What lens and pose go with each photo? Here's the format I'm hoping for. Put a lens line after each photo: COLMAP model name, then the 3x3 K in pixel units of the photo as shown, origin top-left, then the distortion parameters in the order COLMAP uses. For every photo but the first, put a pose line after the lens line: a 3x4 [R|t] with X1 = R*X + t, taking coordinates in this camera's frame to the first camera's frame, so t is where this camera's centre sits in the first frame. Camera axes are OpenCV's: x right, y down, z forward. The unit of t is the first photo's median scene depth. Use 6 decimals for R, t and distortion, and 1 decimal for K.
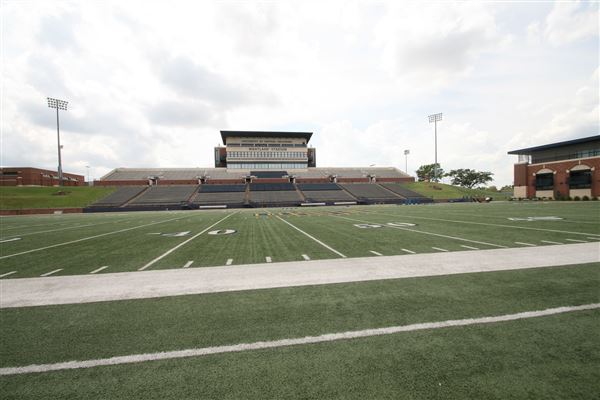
lens RADIAL K [[279.4, 0, 302.0], [0, 279.4, 209.1], [0, 0, 1]] dist [0.015747, -0.019582]
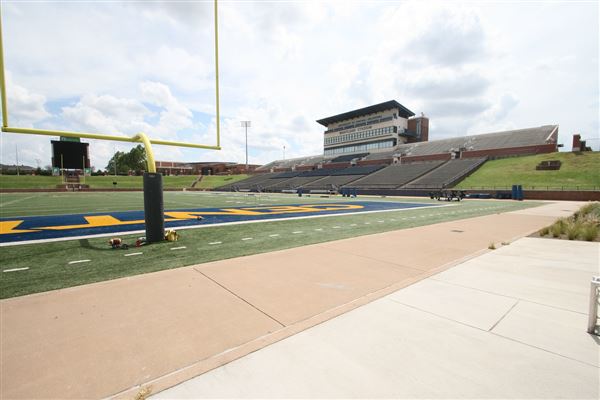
lens RADIAL K [[279.4, 0, 302.0], [0, 279.4, 209.1], [0, 0, 1]] dist [0.015747, -0.019582]
pose [[0.497295, 0.090448, -0.862854, 0.788551], [-0.034743, 0.995829, 0.084363, -0.033562], [0.866885, -0.011975, 0.498364, 0.492493]]
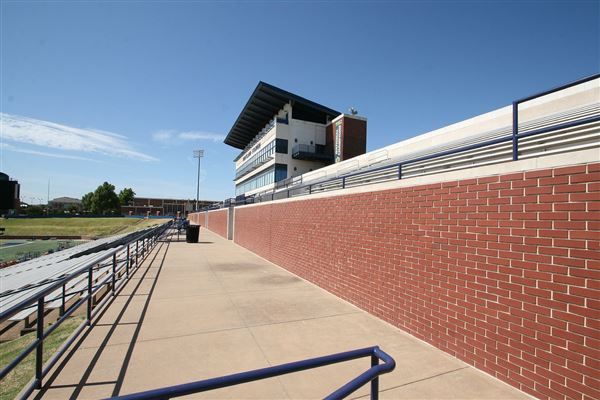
lens RADIAL K [[279.4, 0, 302.0], [0, 279.4, 209.1], [0, 0, 1]] dist [0.015747, -0.019582]
pose [[0.234746, -0.003347, -0.972051, 0.519594], [-0.055747, 0.998302, -0.016900, -0.136521], [0.970457, 0.058156, 0.234160, 1.251203]]
